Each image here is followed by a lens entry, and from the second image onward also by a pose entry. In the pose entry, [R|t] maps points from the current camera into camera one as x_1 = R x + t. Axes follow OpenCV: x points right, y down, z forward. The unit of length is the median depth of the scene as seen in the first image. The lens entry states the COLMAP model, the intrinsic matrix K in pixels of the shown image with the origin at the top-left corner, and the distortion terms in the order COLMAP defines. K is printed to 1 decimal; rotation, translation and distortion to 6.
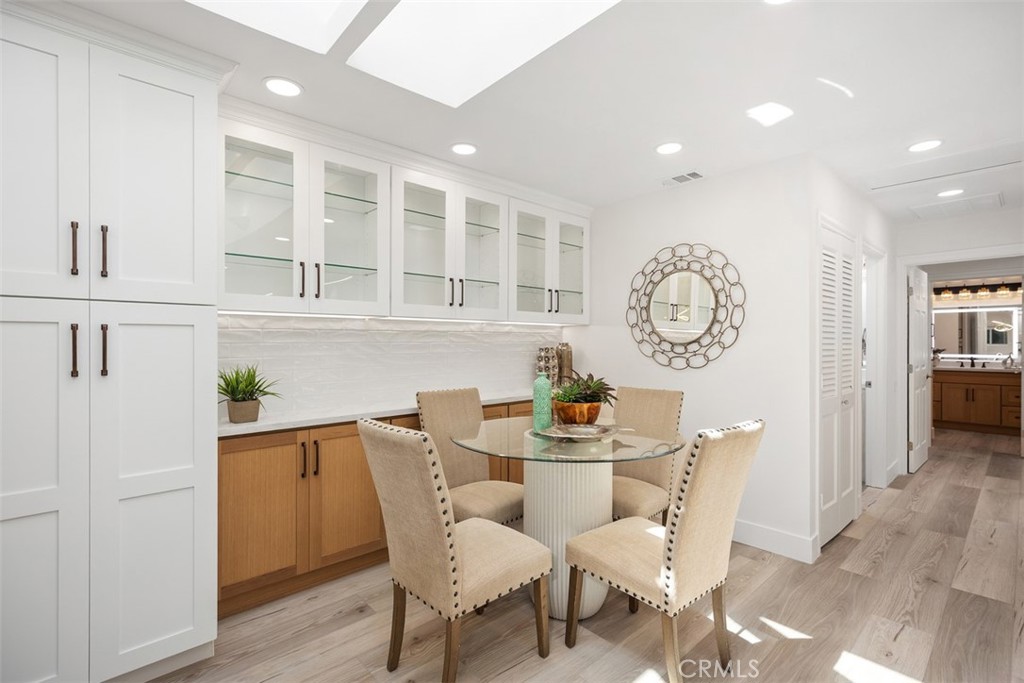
lens RADIAL K [[464.8, 0, 515.9], [0, 464.8, 340.3], [0, 0, 1]] dist [0.000084, 0.001208]
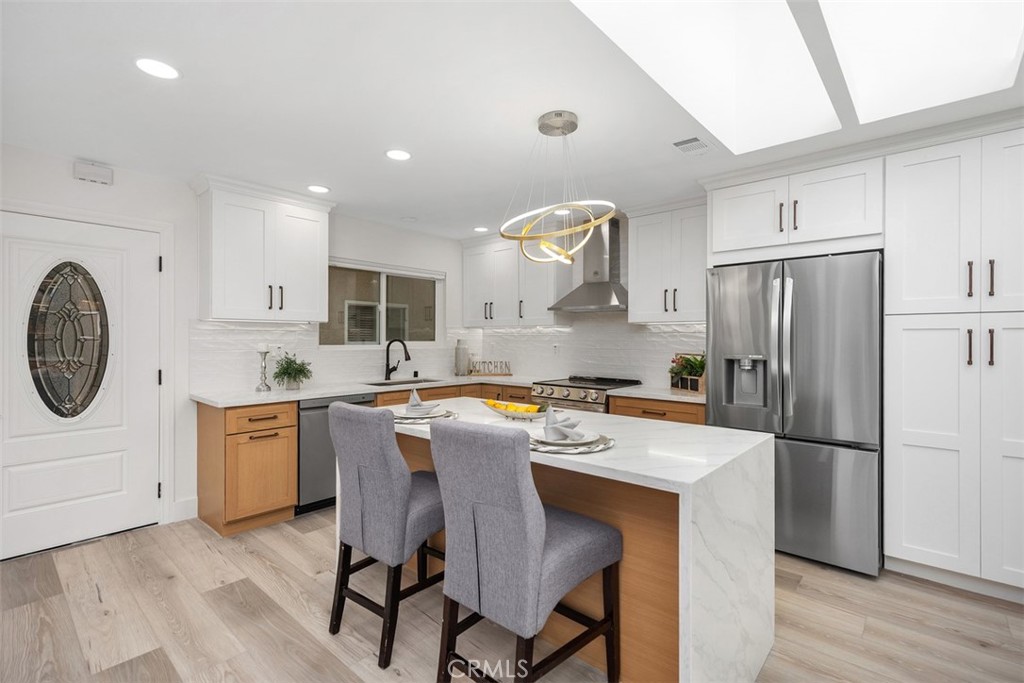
lens RADIAL K [[464.8, 0, 511.9], [0, 464.8, 341.3], [0, 0, 1]] dist [0.000084, 0.001208]
pose [[0.101946, 0.002926, -0.994786, 0.197704], [-0.000897, 0.999996, 0.002849, 0.000336], [0.994790, 0.000602, 0.101948, -0.313082]]
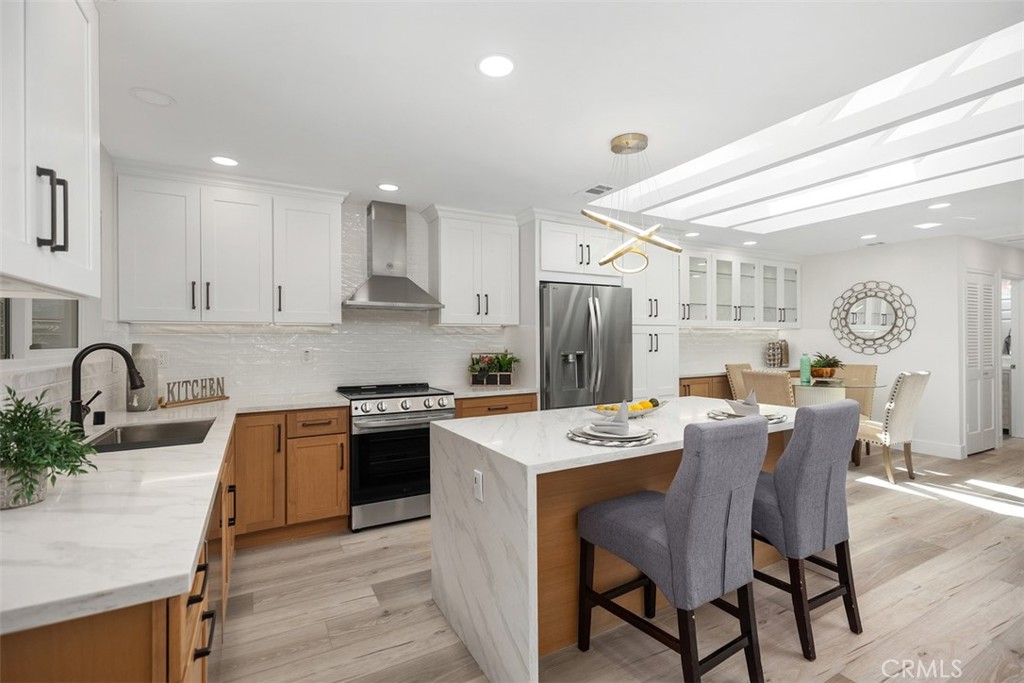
lens RADIAL K [[464.8, 0, 511.8], [0, 464.8, 339.6], [0, 0, 1]] dist [0.000084, 0.001208]
pose [[0.972962, -0.007279, -0.230851, -0.564669], [0.007755, 0.999969, 0.001155, -0.004694], [0.230836, -0.002914, 0.972988, -1.024375]]
